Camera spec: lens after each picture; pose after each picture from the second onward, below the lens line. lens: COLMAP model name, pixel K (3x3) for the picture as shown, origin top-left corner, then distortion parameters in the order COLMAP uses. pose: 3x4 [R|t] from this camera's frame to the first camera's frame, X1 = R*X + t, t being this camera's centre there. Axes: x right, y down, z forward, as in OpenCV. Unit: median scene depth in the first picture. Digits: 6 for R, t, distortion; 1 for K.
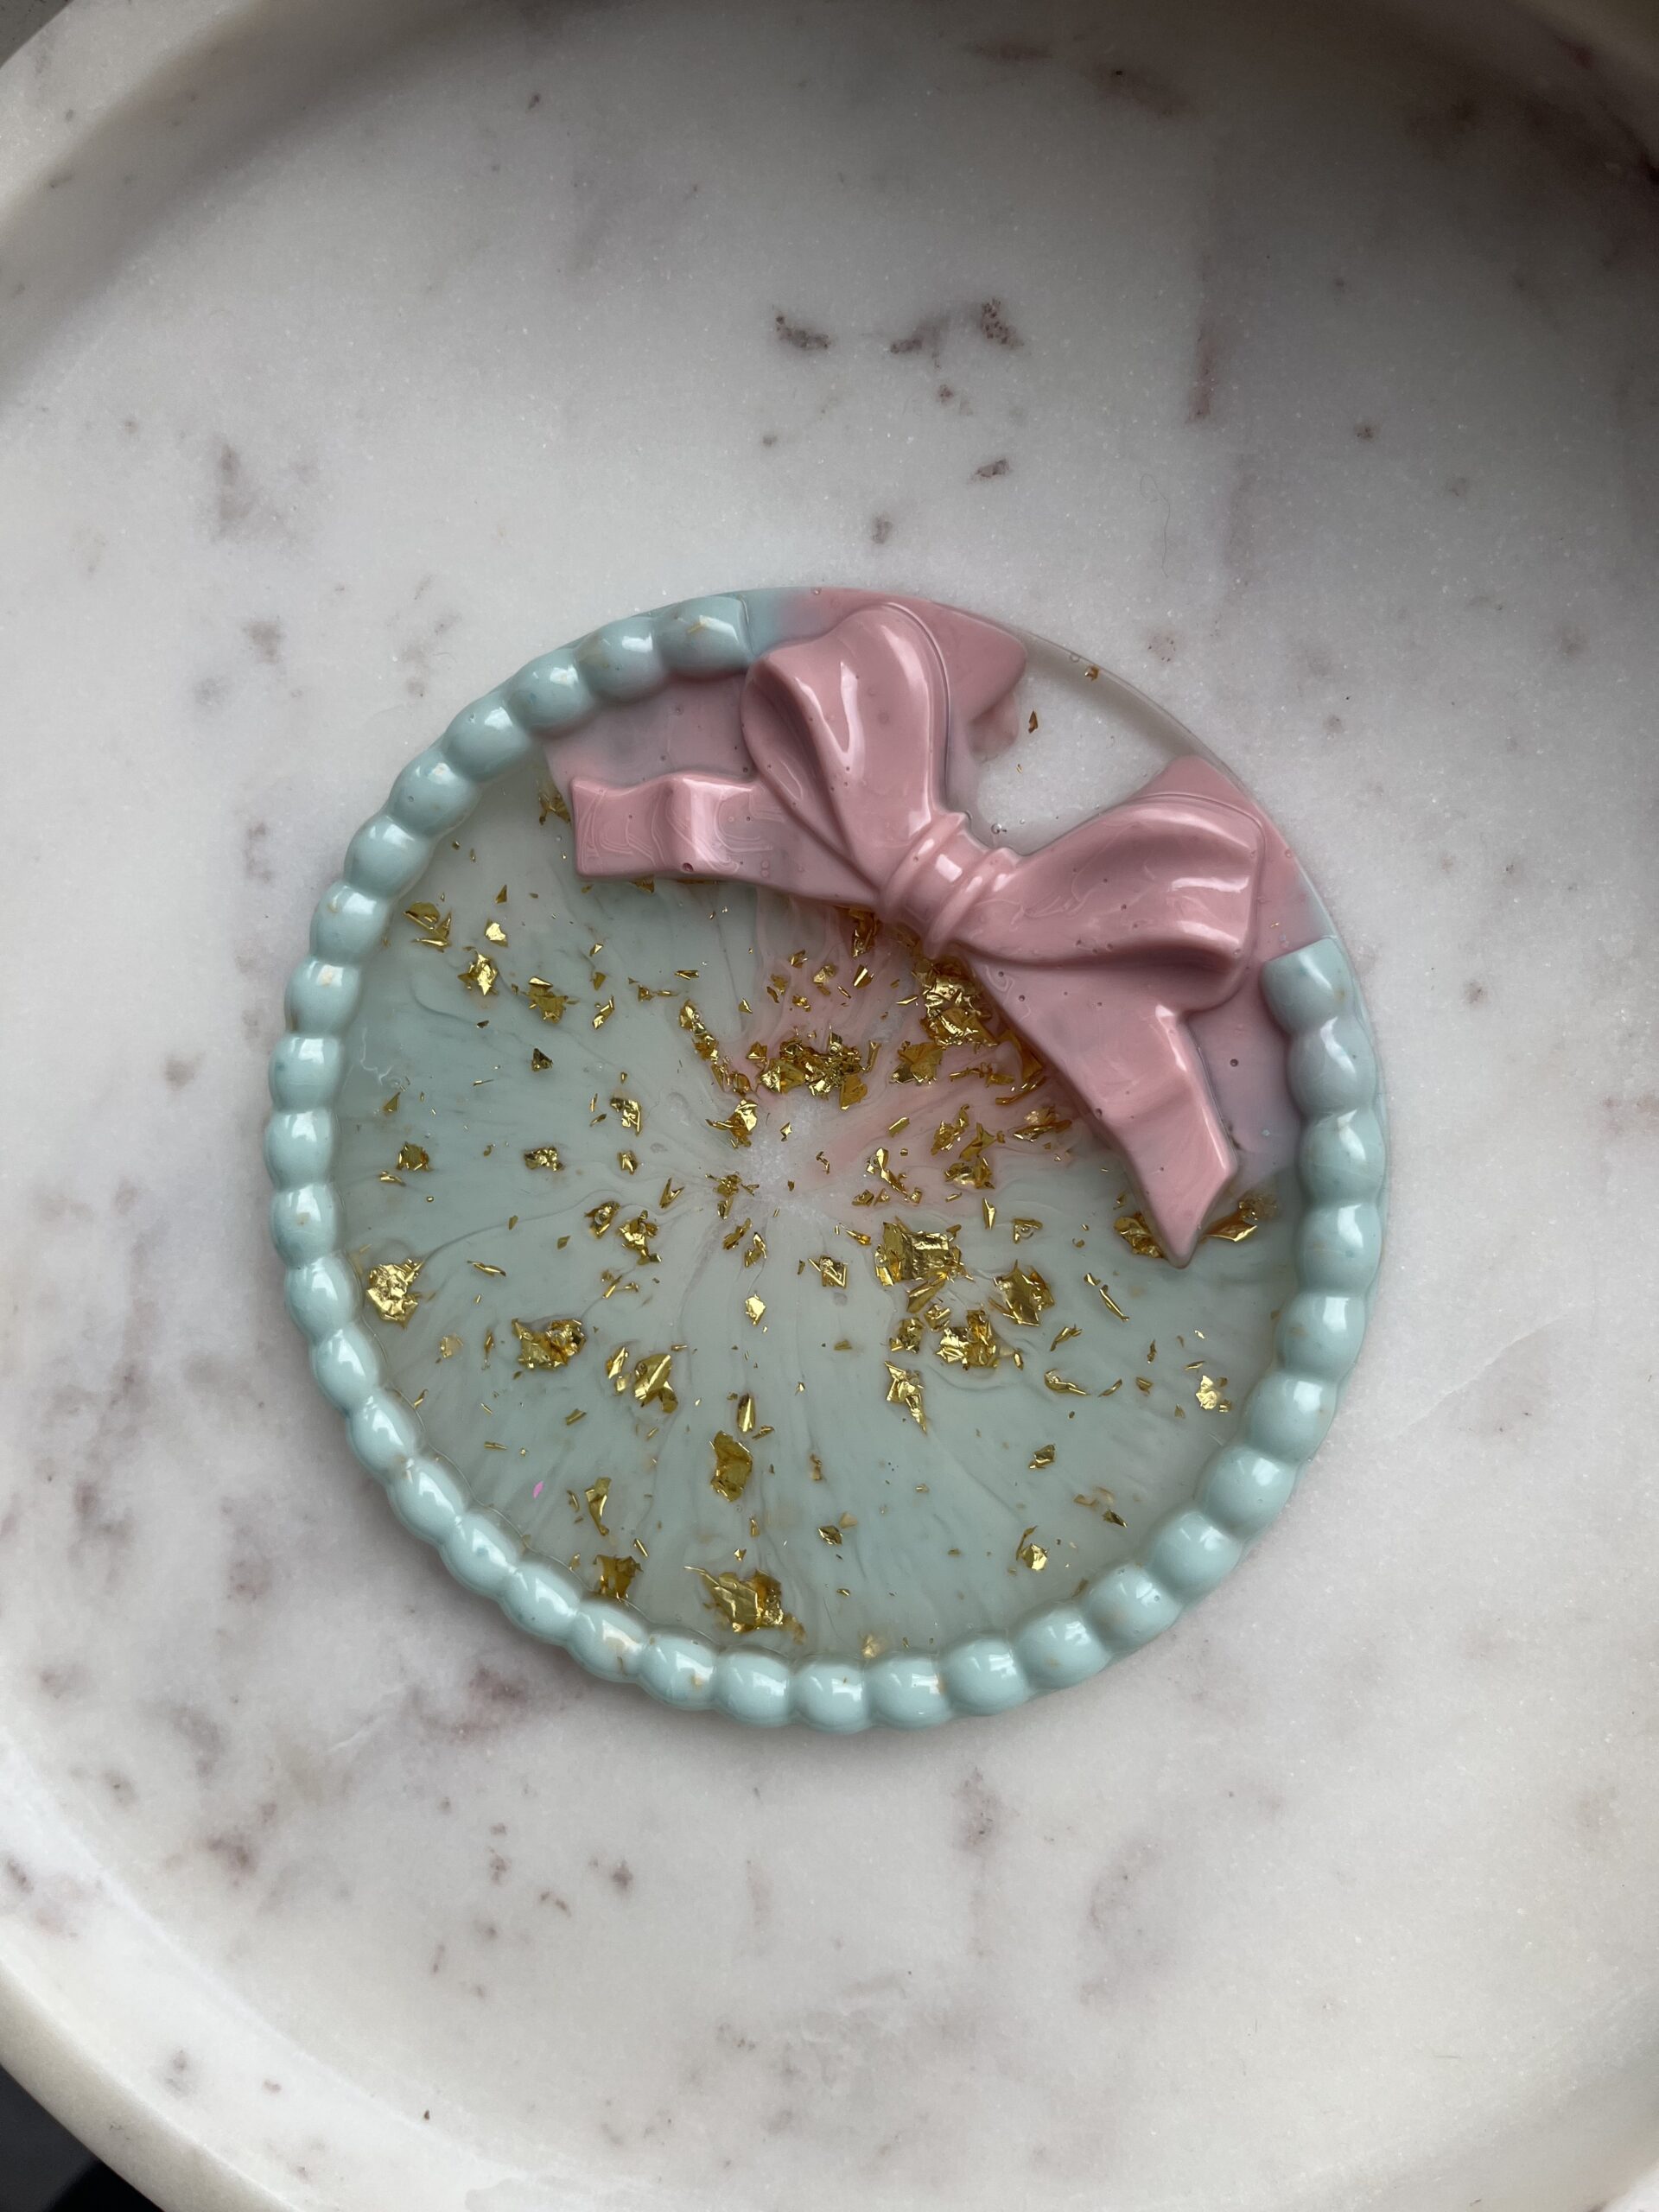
lens RADIAL K [[1710.5, 0, 837.3], [0, 1710.5, 1093.5], [0, 0, 1]] dist [0.026994, -0.065071]
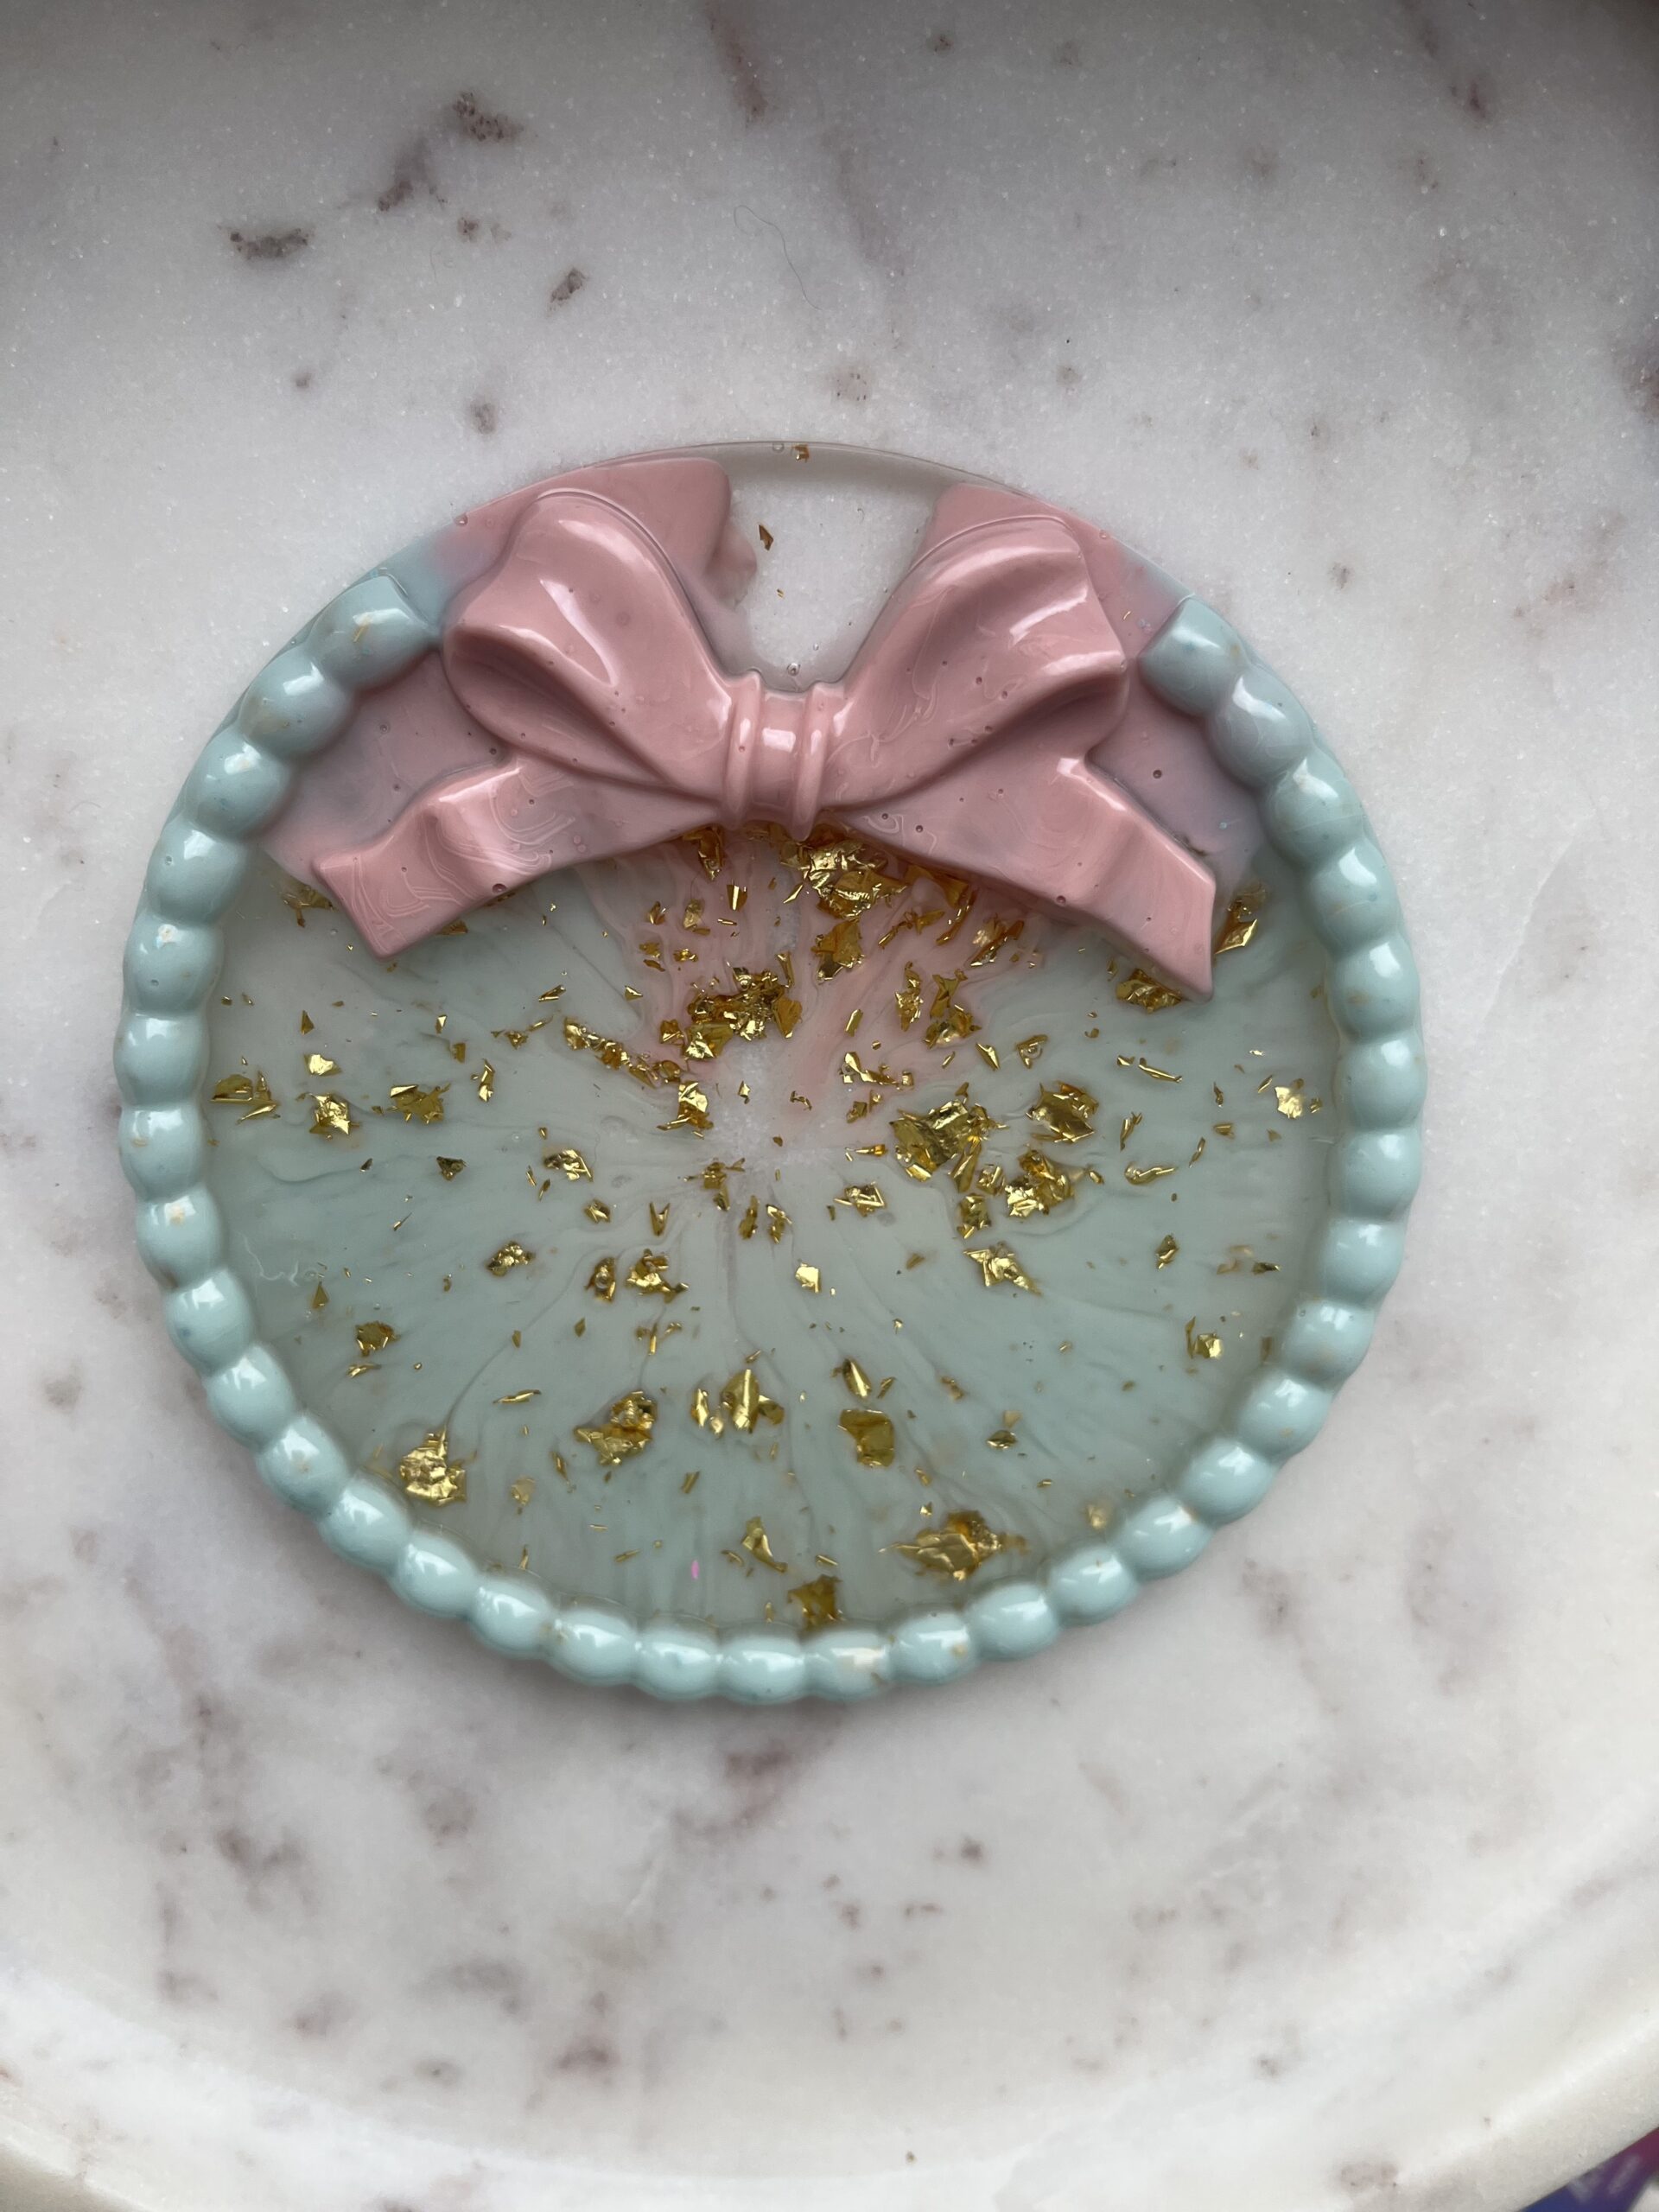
lens RADIAL K [[1710.5, 0, 822.1], [0, 1710.5, 1084.1], [0, 0, 1]] dist [0.026994, -0.065071]
pose [[0.849880, -0.514659, 0.113267, -0.088812], [0.497263, 0.854370, 0.150933, -0.089341], [-0.174452, -0.071951, 0.982033, 0.123660]]
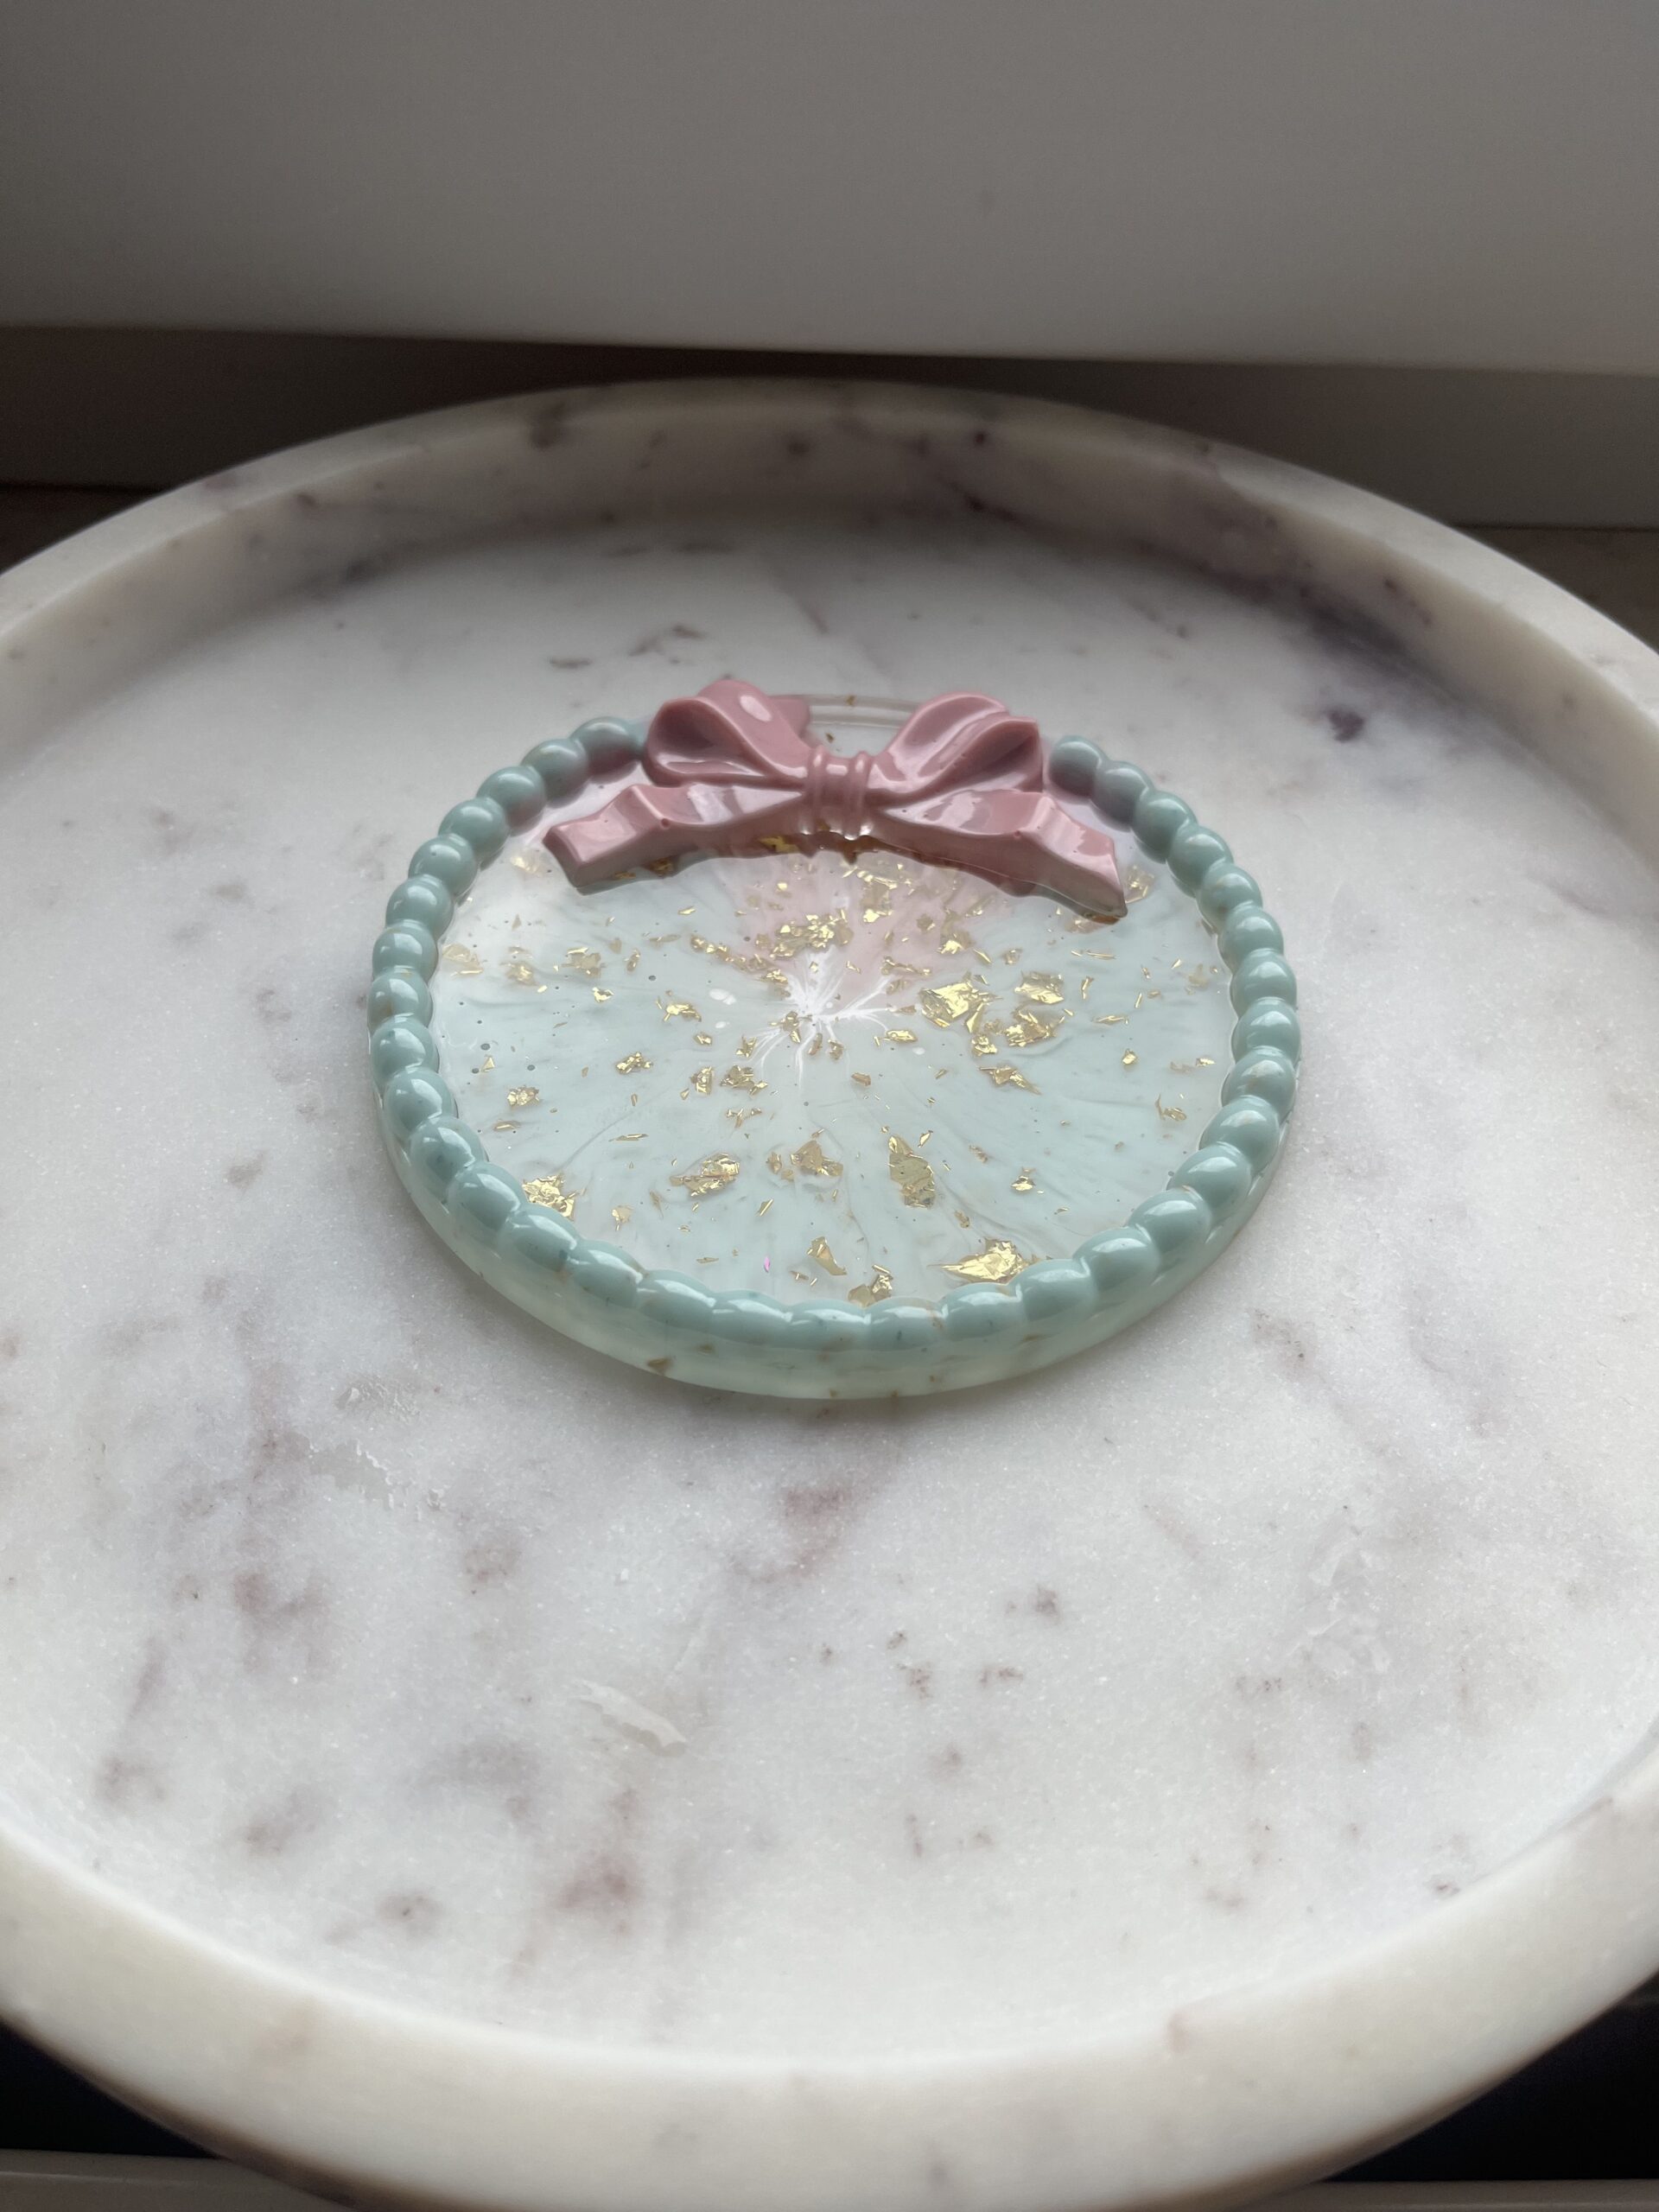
lens RADIAL K [[1710.5, 0, 822.7], [0, 1710.5, 1135.8], [0, 0, 1]] dist [0.026994, -0.065071]
pose [[0.842030, -0.187875, 0.505657, -0.647221], [0.502687, 0.613335, -0.609201, 0.821022], [-0.195684, 0.767153, 0.610888, 0.313037]]
